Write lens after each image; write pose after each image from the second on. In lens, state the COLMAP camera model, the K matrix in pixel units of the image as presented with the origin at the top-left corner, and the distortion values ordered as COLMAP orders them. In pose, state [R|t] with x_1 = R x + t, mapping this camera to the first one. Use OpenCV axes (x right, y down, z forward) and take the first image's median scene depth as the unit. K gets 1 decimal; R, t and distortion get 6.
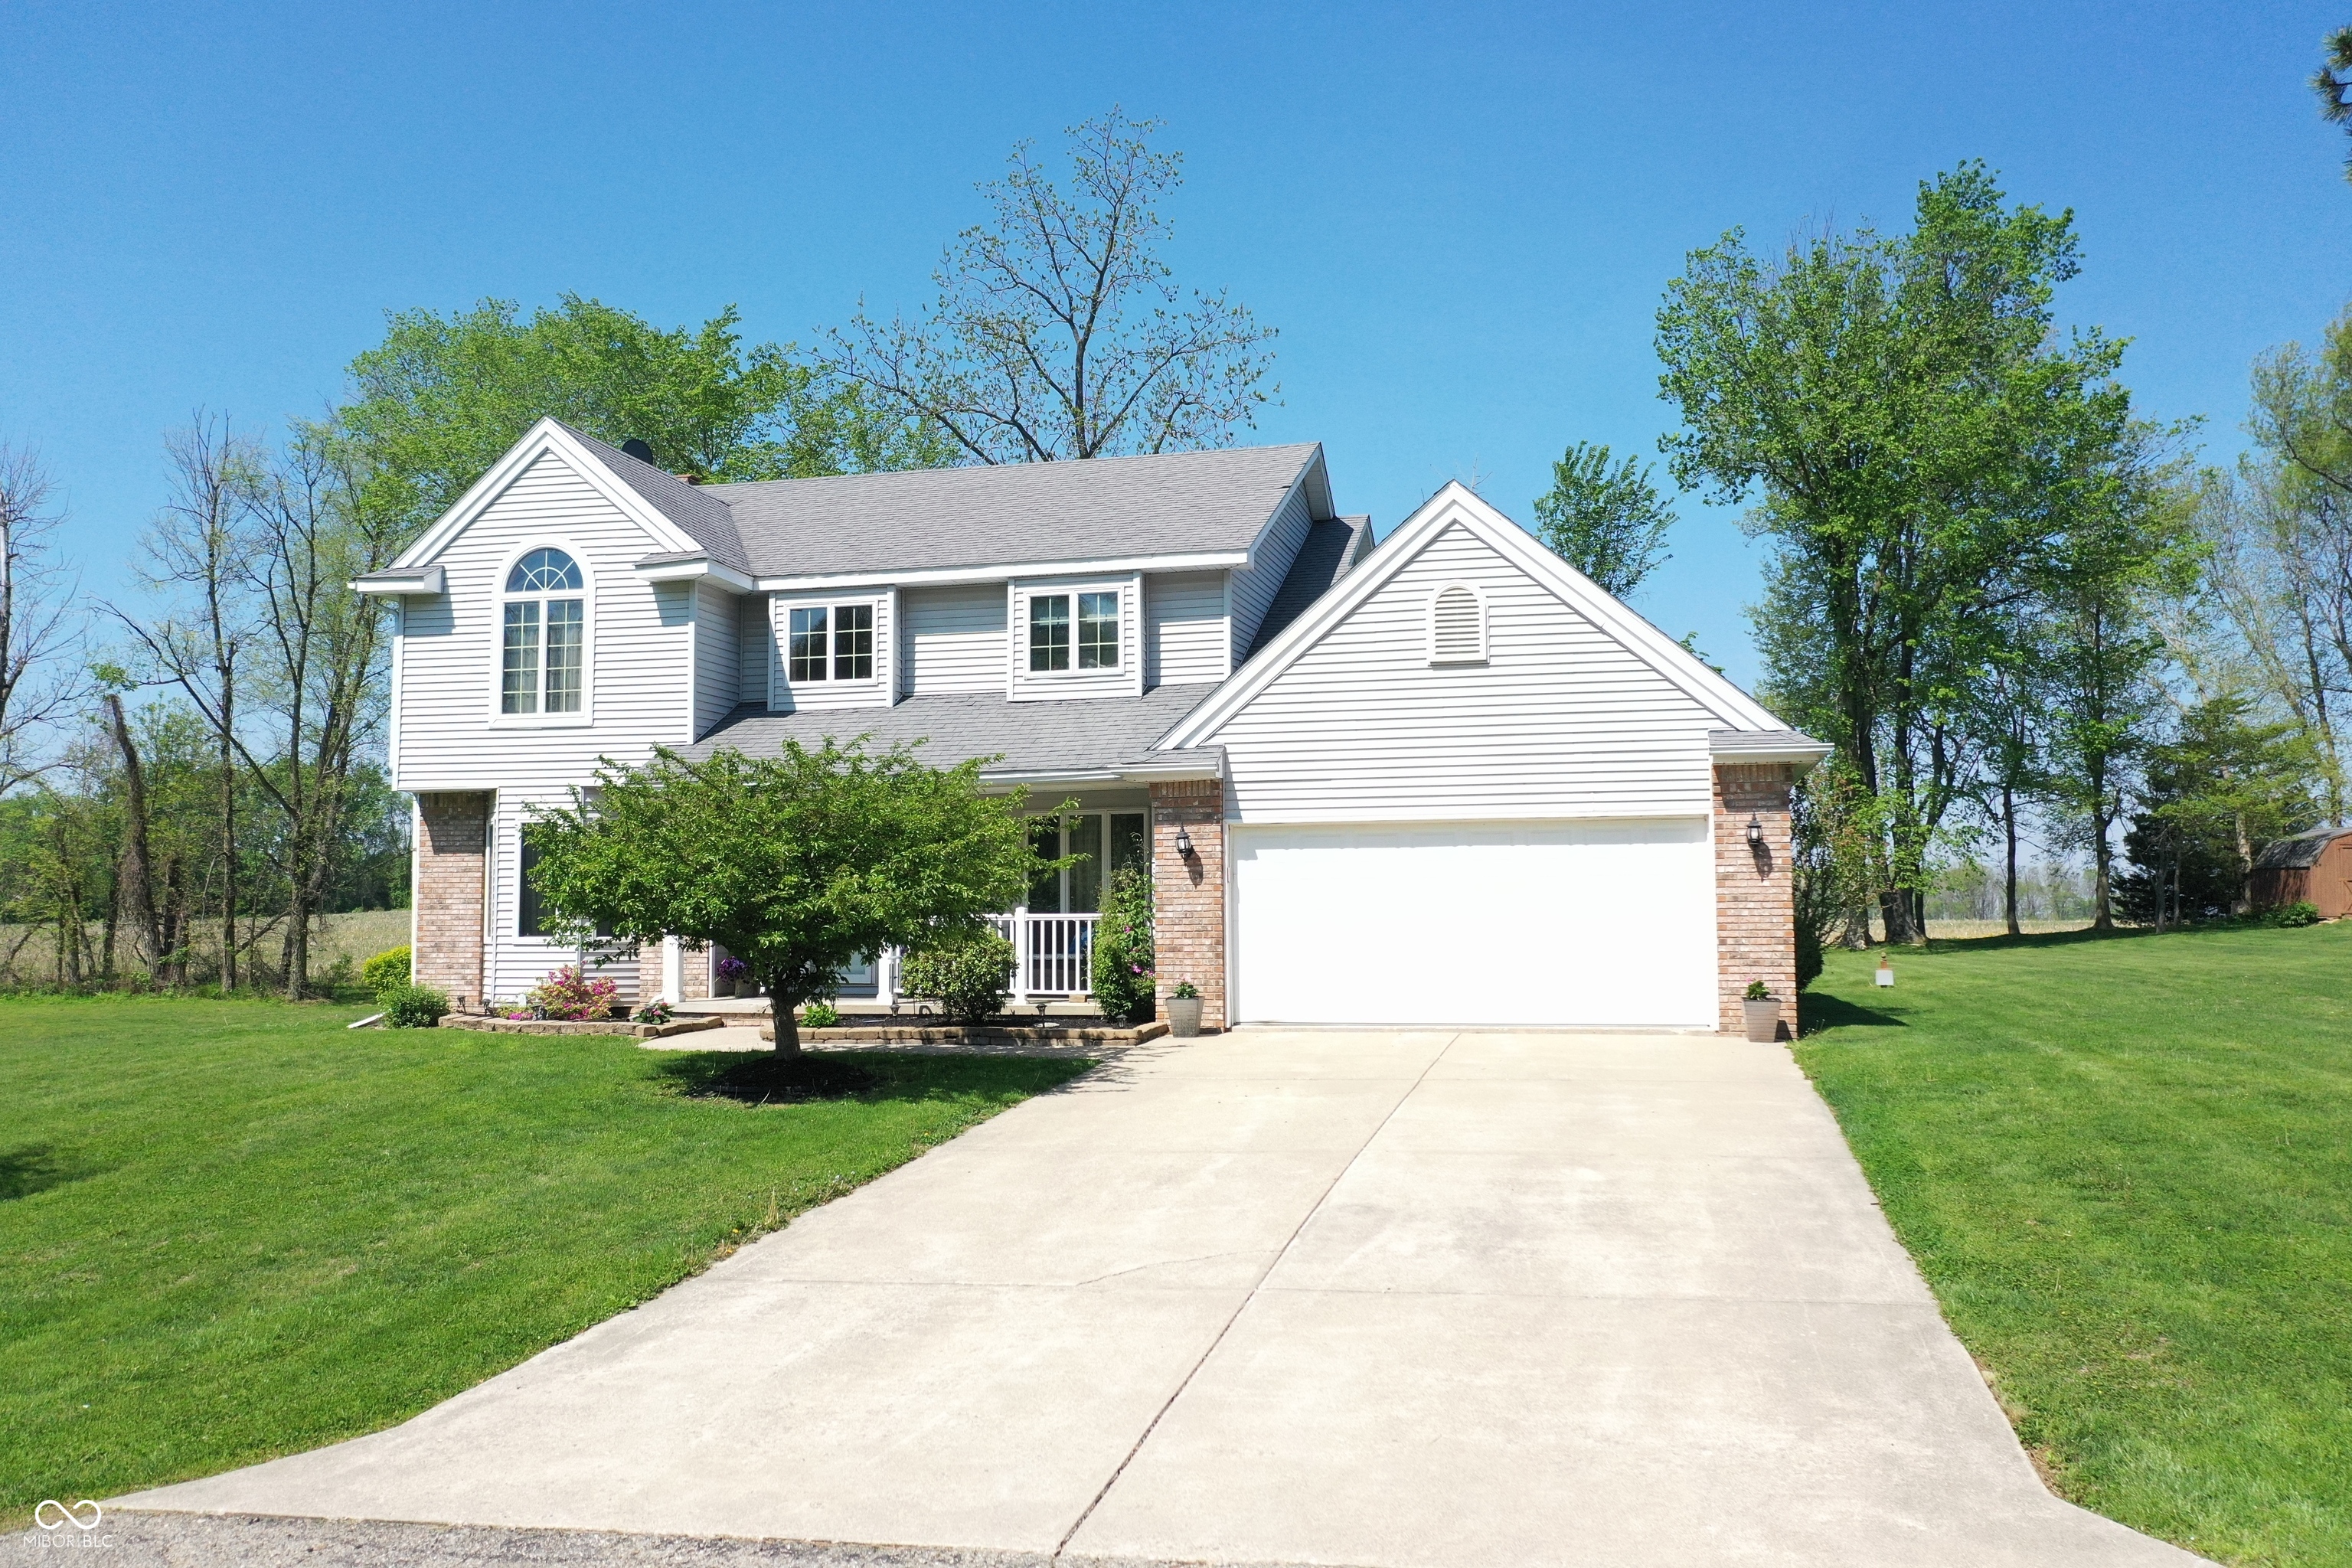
lens RADIAL K [[1867.7, 0, 1173.7], [0, 1867.7, 781.1], [0, 0, 1]] dist [0.001382, -0.000102]
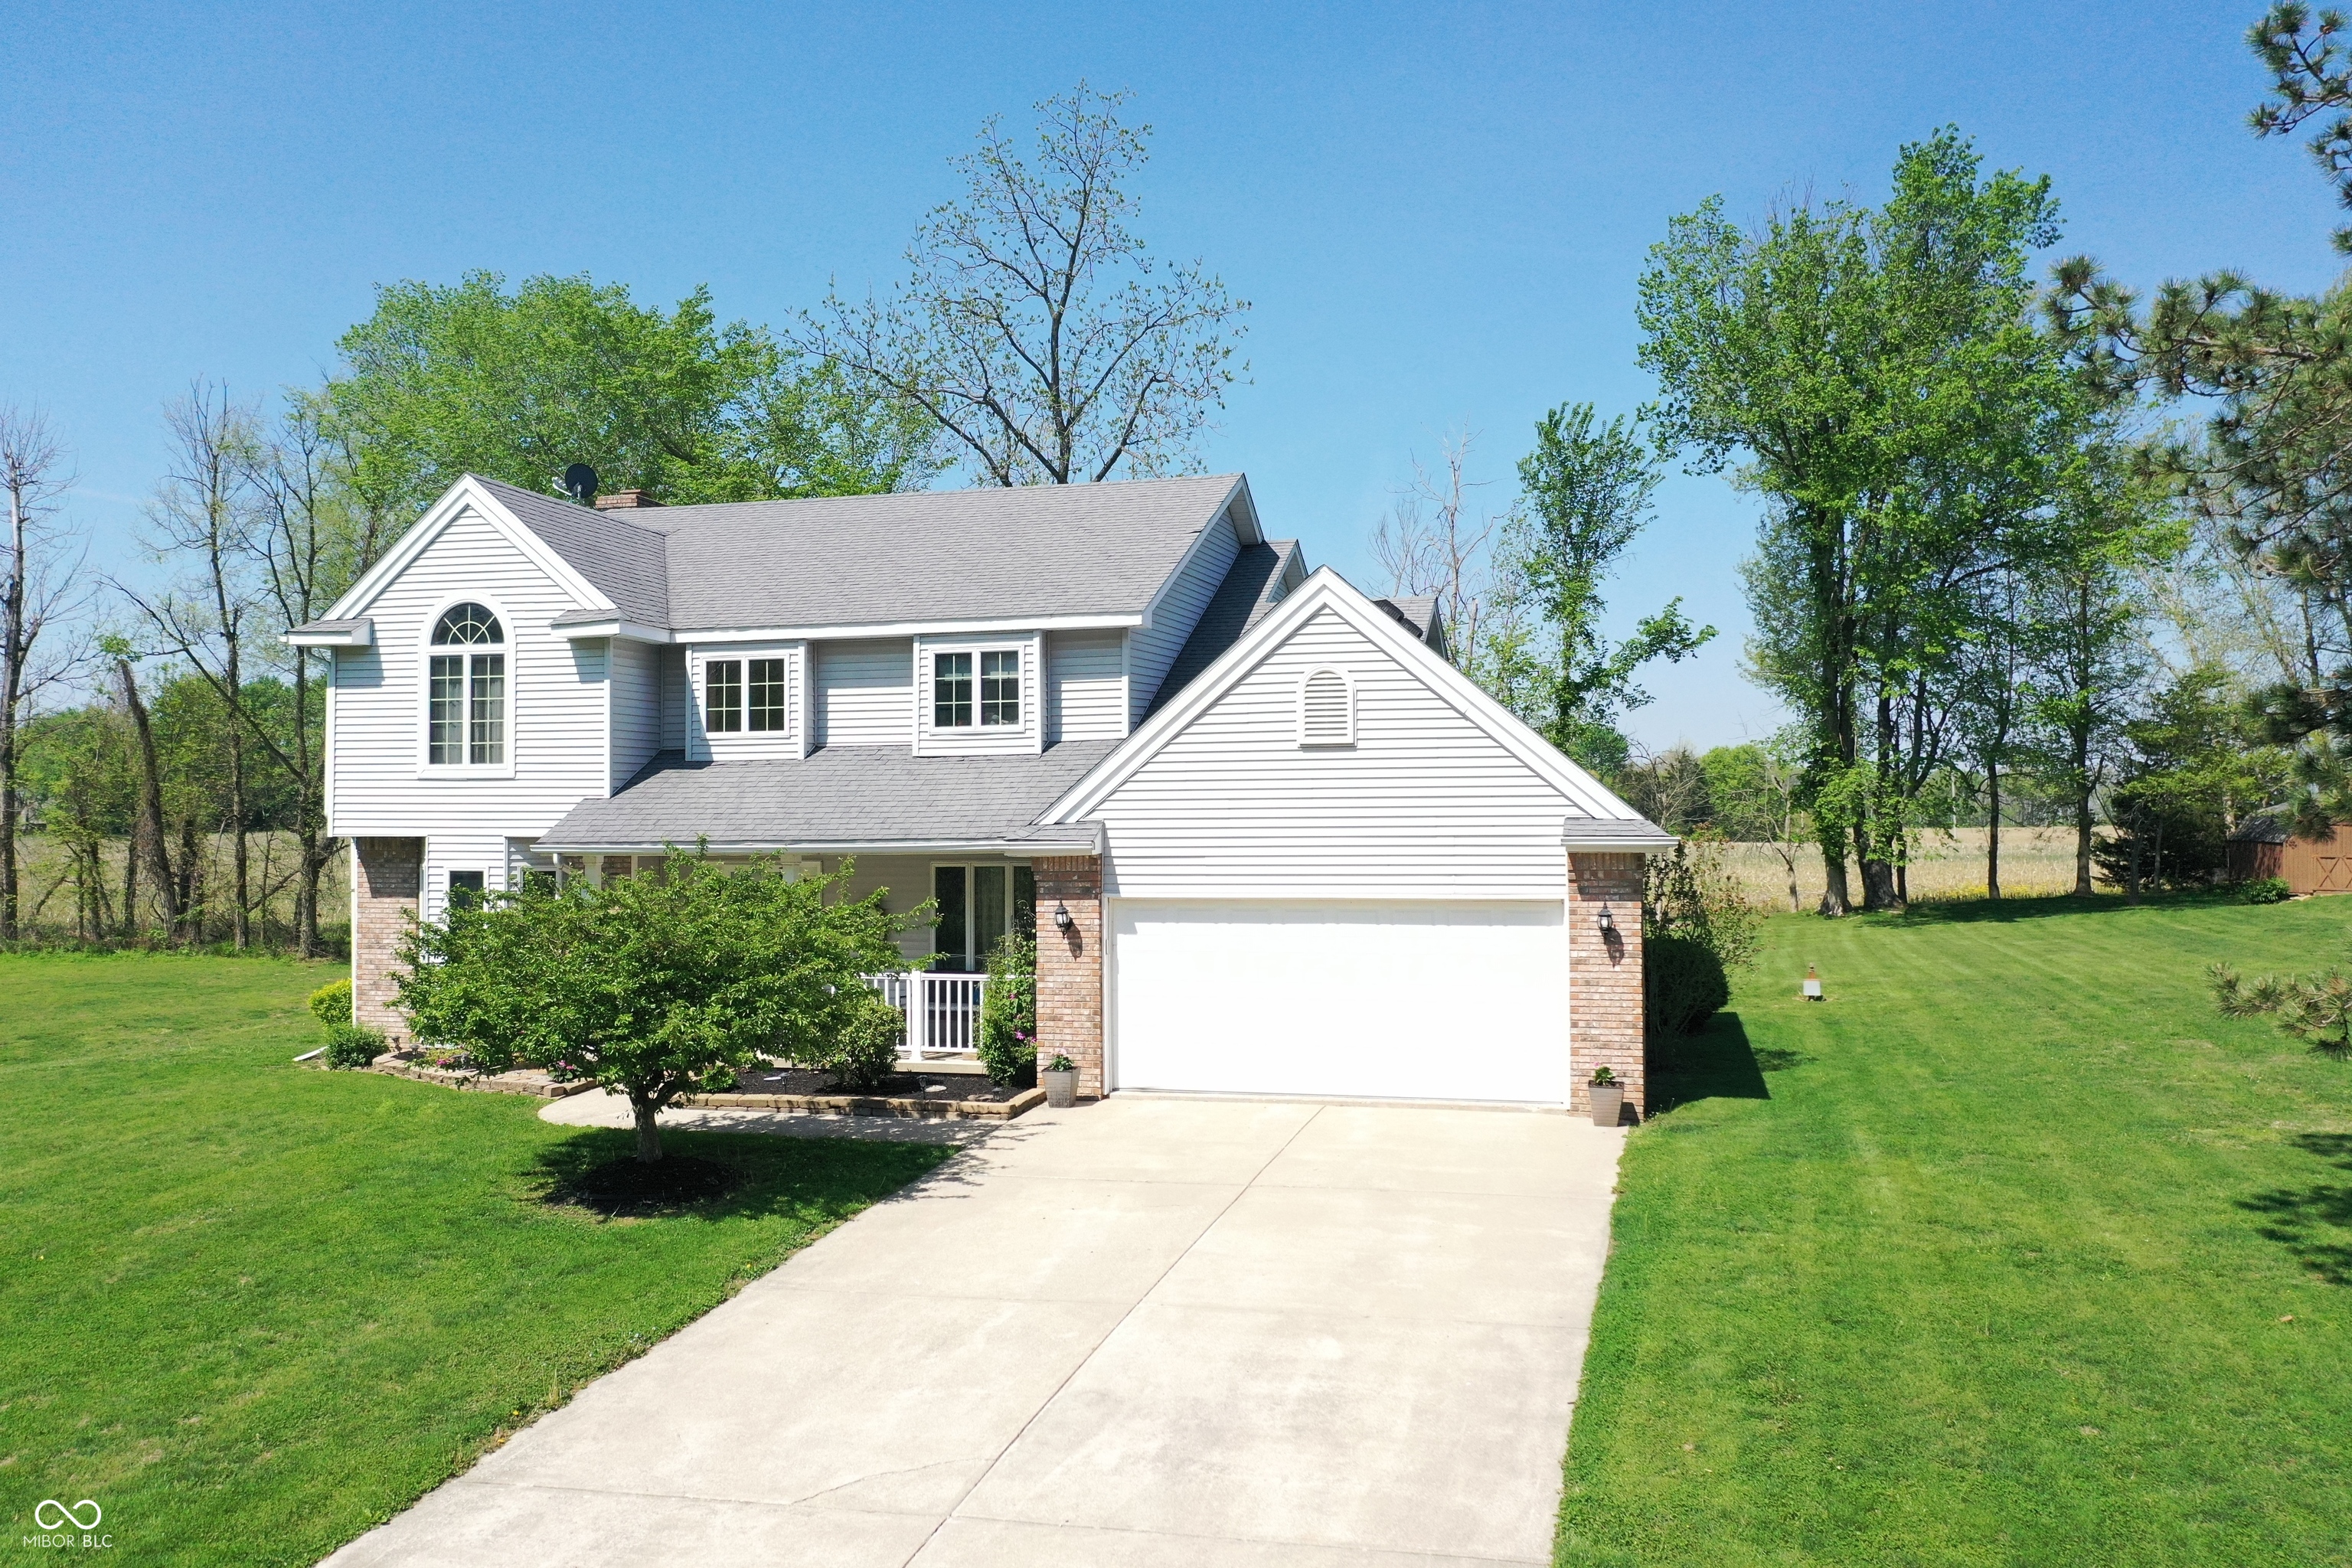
lens RADIAL K [[1867.7, 0, 1173.7], [0, 1867.7, 781.1], [0, 0, 1]] dist [0.001382, -0.000102]
pose [[0.999680, -0.000128, -0.025283, 0.079348], [0.001488, 0.998551, 0.053786, -0.083241], [0.025240, -0.053807, 0.998232, -0.021673]]
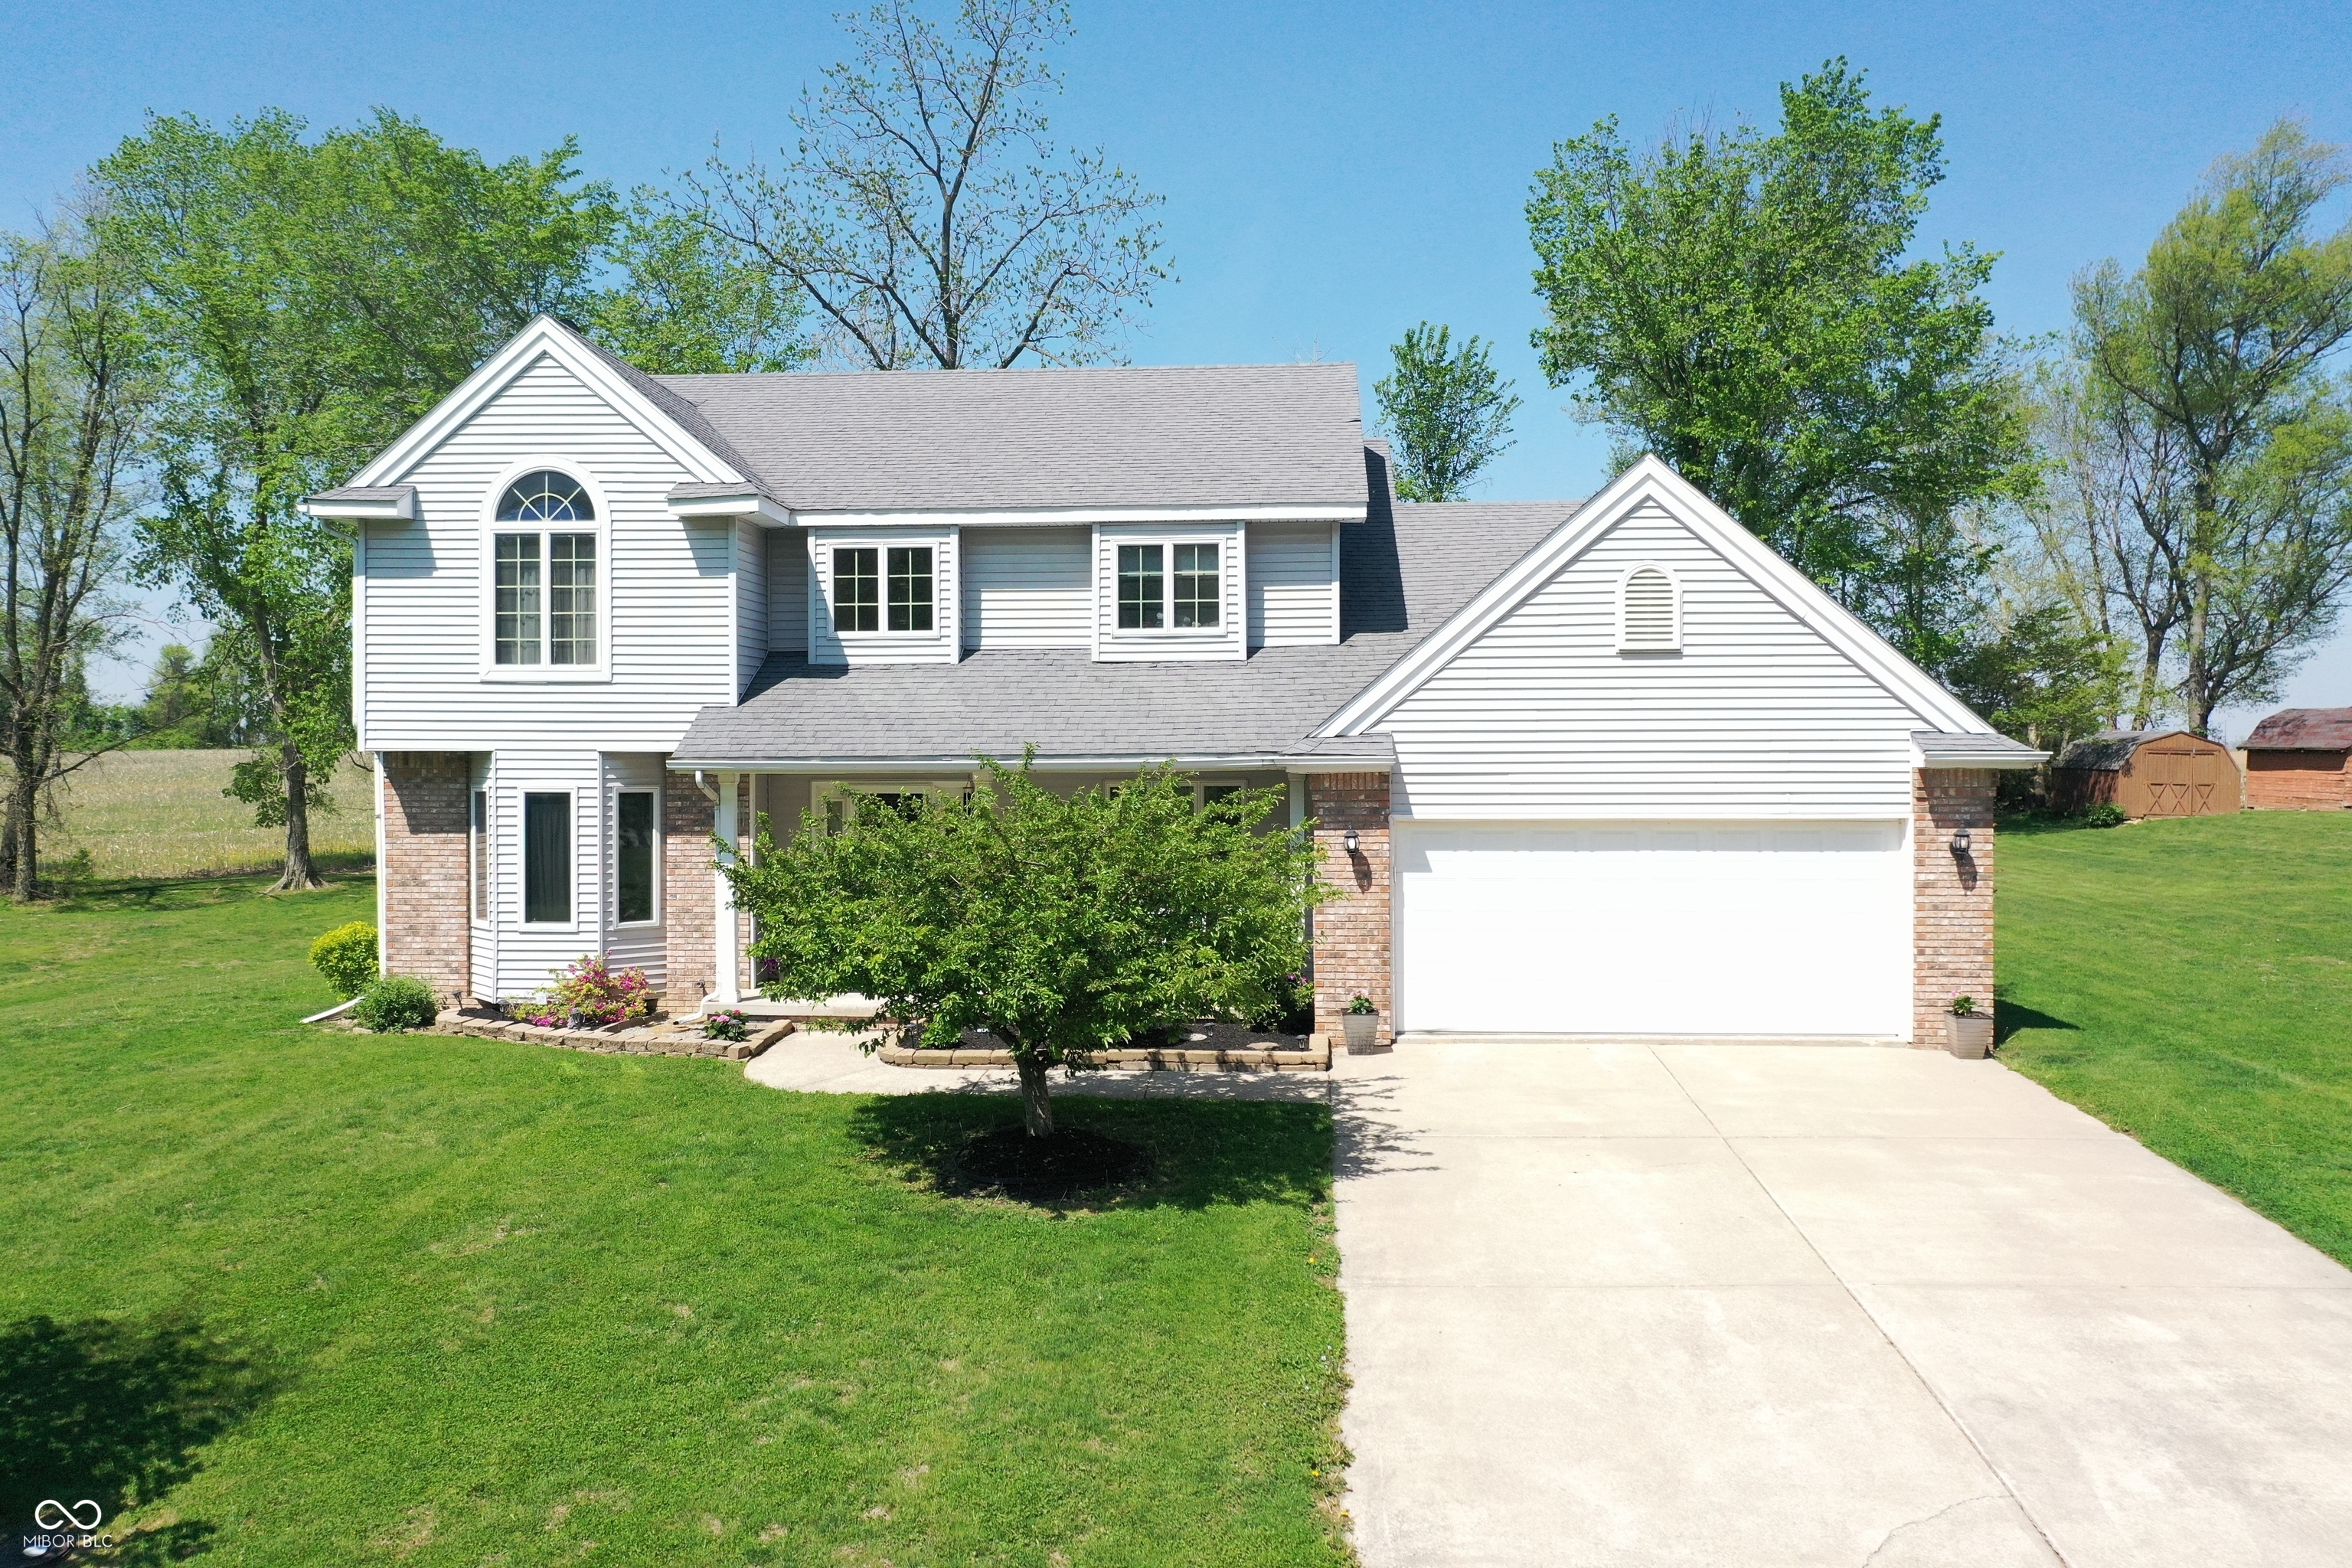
lens RADIAL K [[1867.7, 0, 1173.7], [0, 1867.7, 781.1], [0, 0, 1]] dist [0.001382, -0.000102]
pose [[0.985237, 0.001467, 0.171190, -0.203051], [-0.016831, 0.995949, 0.088331, -0.064911], [-0.170367, -0.089908, 0.981270, 0.100100]]
